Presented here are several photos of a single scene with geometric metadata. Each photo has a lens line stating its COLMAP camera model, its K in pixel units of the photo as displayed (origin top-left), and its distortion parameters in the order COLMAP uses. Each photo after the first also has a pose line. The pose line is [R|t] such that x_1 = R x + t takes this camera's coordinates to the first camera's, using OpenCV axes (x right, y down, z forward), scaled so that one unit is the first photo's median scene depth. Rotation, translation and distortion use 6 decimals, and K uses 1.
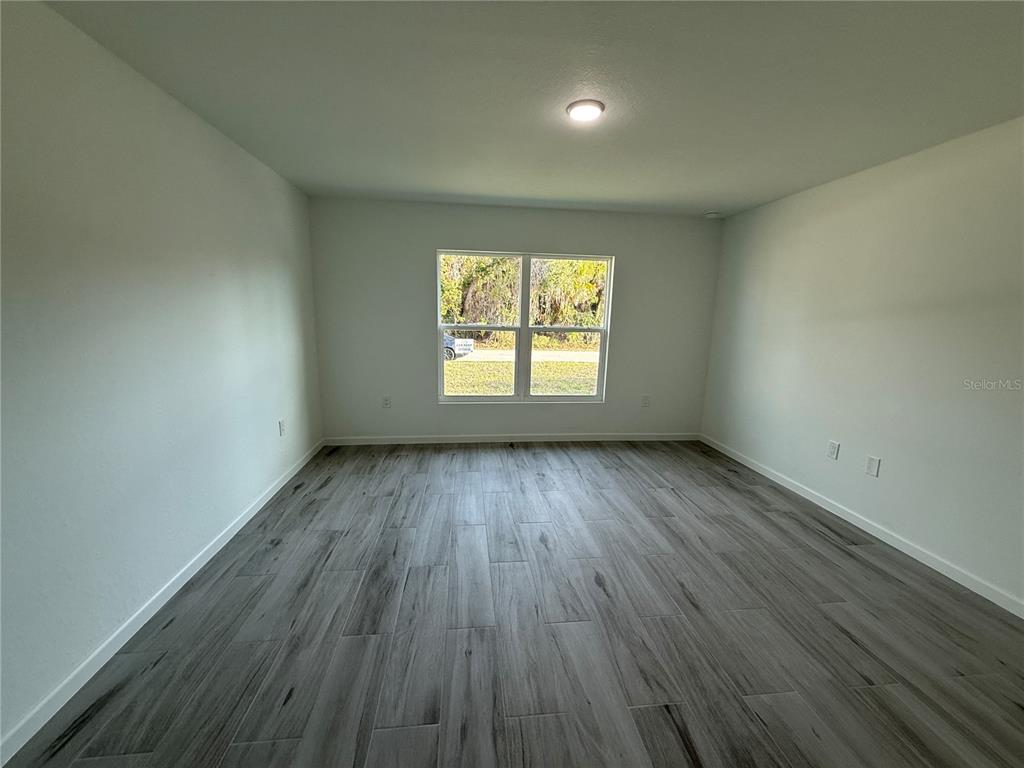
lens RADIAL K [[408.2, 0, 510.0], [0, 408.2, 385.0], [0, 0, 1]] dist [0.001019, 0.000124]
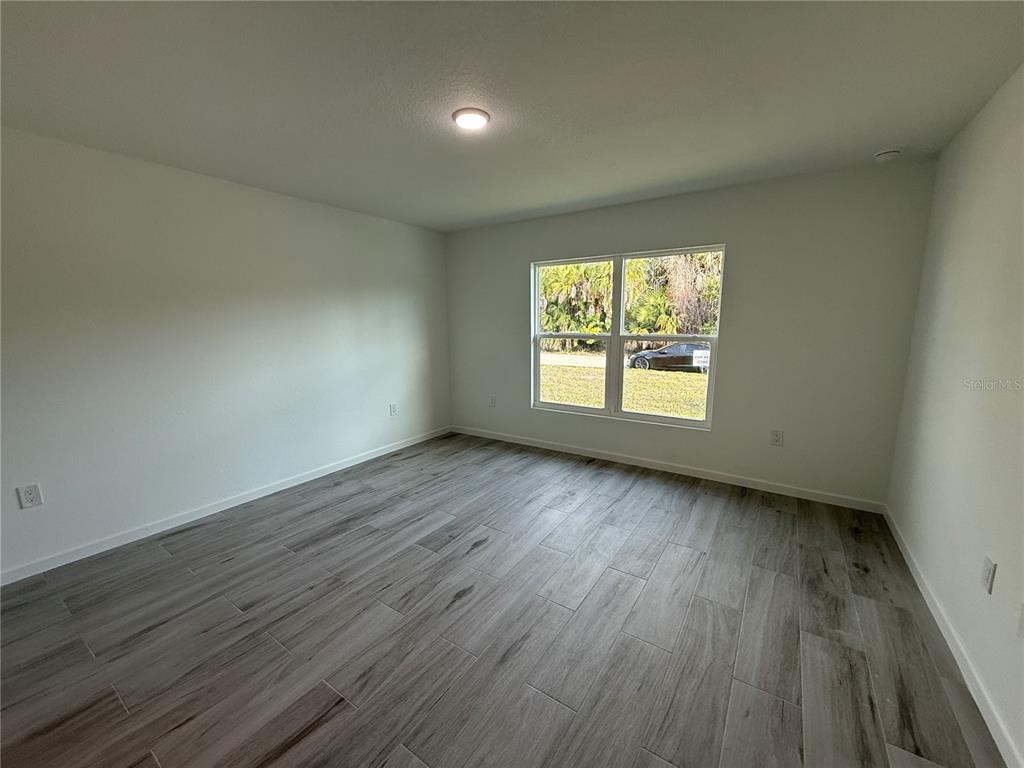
lens RADIAL K [[408.2, 0, 510.0], [0, 408.2, 385.0], [0, 0, 1]] dist [0.001019, 0.000124]
pose [[0.760589, 0.074547, -0.644940, 0.512588], [-0.090639, 0.995850, 0.008216, -0.019466], [0.642876, 0.052208, 0.764189, 0.173754]]
